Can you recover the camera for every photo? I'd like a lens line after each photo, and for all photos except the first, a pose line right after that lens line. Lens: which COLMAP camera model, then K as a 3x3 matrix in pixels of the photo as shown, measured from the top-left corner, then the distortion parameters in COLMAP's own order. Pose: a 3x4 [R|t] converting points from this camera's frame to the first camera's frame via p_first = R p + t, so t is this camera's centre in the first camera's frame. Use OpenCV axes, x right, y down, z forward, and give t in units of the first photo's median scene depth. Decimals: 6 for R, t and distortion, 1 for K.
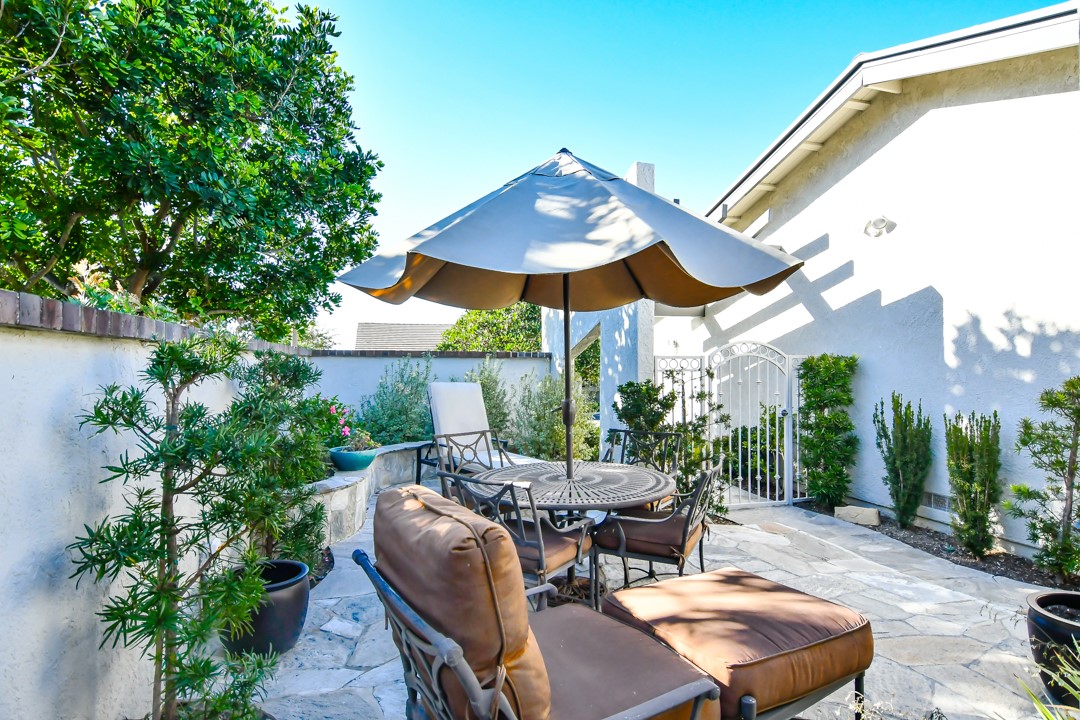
lens RADIAL K [[579.2, 0, 540.9], [0, 579.2, 364.0], [0, 0, 1]] dist [-0.025561, 0.004969]
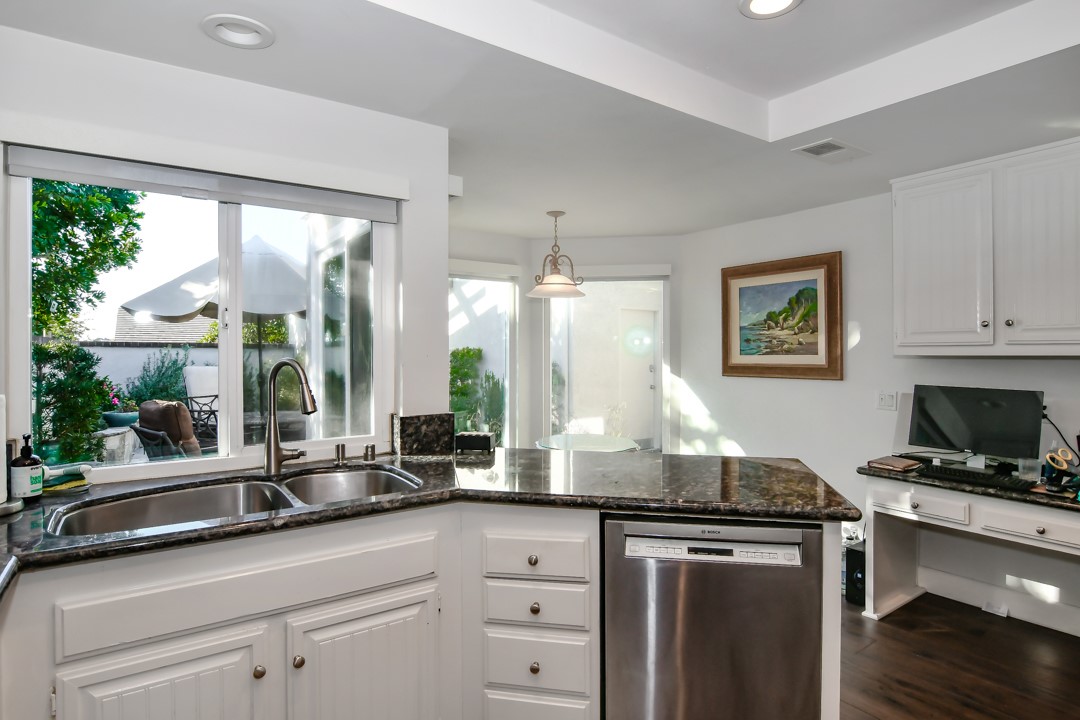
lens RADIAL K [[613.0, 0, 538.9], [0, 613.0, 358.0], [0, 0, 1]] dist [-0.002695, -0.000499]
pose [[0.955532, -0.001727, 0.294882, 0.151472], [-0.001138, 0.999954, 0.009545, -0.002408], [-0.294885, -0.009456, 0.955486, -0.529626]]
